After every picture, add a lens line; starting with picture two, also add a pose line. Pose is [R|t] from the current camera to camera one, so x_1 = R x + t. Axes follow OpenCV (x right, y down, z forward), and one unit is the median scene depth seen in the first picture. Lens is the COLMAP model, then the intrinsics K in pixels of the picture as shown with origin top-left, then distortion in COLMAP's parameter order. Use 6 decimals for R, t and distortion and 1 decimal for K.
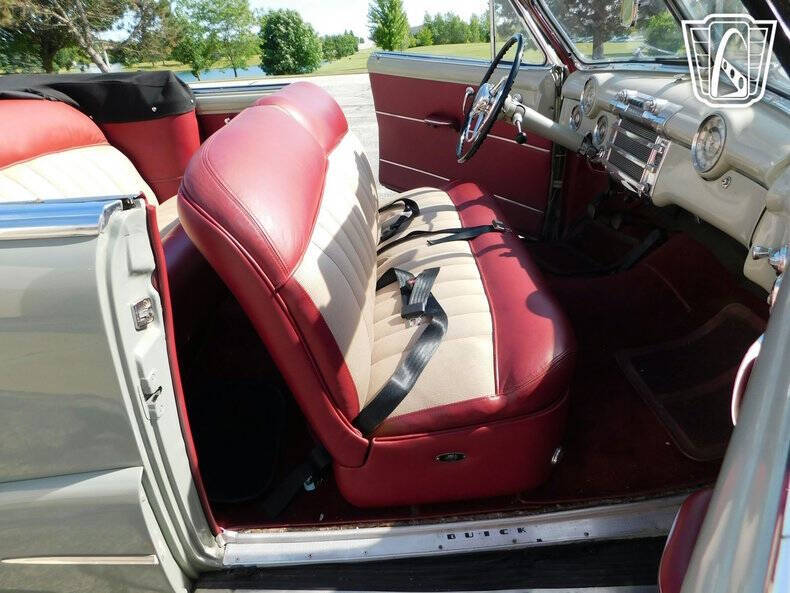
lens RADIAL K [[550.0, 0, 419.0], [0, 550.0, 309.1], [0, 0, 1]] dist [-0.071695, 0.076317]
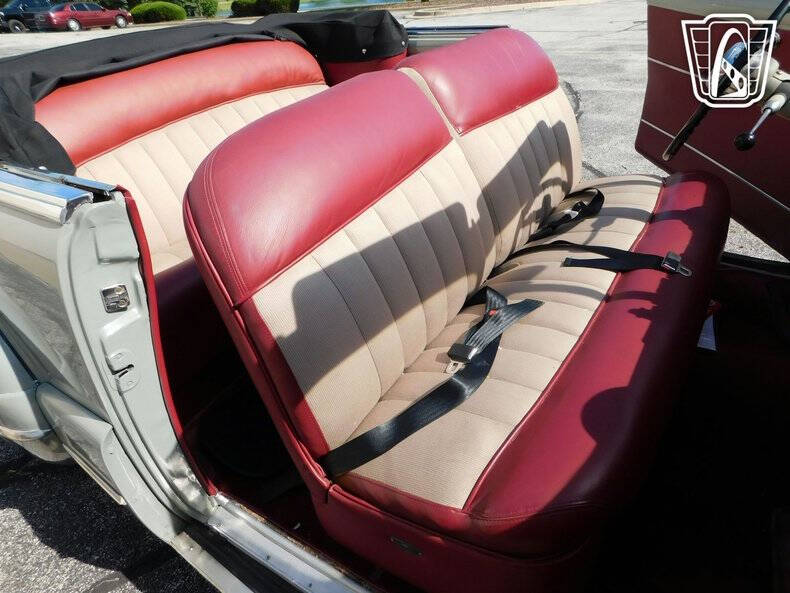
lens RADIAL K [[550.0, 0, 419.0], [0, 550.0, 309.1], [0, 0, 1]] dist [-0.071695, 0.076317]
pose [[0.794425, 0.304804, -0.525342, 0.394222], [-0.223151, 0.950939, 0.214285, -0.249408], [0.564883, -0.053002, 0.823467, 0.349856]]
